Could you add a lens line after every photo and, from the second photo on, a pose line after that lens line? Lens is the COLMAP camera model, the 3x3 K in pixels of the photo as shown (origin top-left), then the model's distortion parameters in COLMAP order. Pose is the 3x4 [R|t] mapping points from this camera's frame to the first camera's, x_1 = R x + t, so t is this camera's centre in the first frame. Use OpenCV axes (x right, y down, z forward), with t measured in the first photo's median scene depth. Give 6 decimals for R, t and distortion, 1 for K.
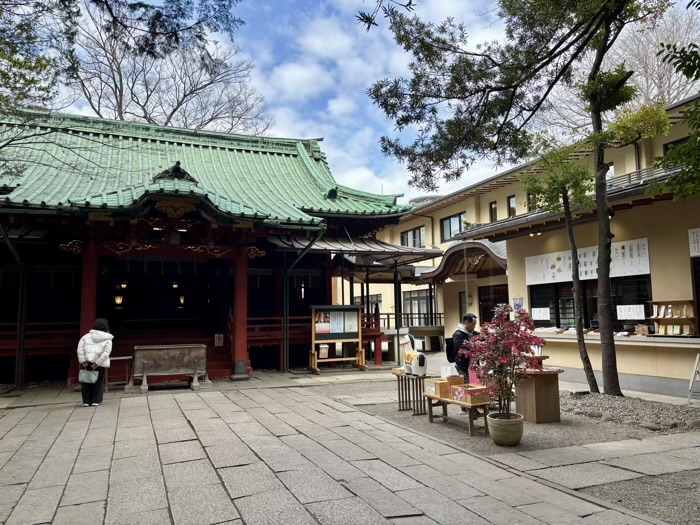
lens RADIAL K [[534.6, 0, 352.2], [0, 534.6, 263.6], [0, 0, 1]] dist [0.044259, -0.030903]
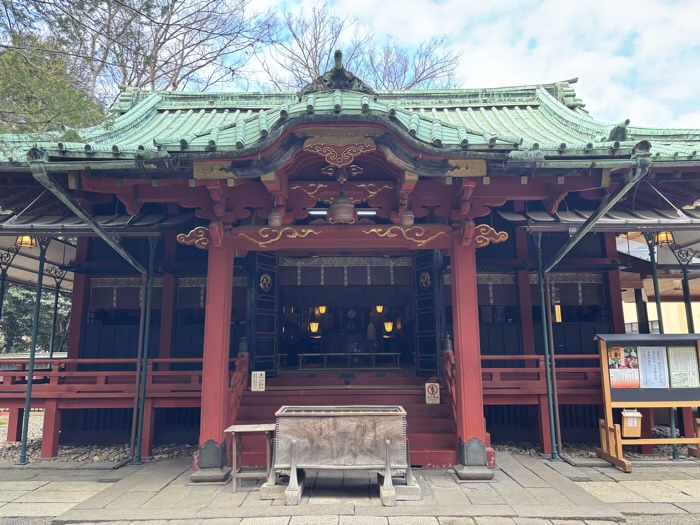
lens RADIAL K [[534.6, 0, 348.9], [0, 534.6, 245.4], [0, 0, 1]] dist [0.044259, -0.030903]
pose [[0.919371, -0.063614, -0.388214, -0.105746], [0.028624, 0.995041, -0.095263, 0.039683], [0.392349, 0.076470, 0.916632, 0.464440]]
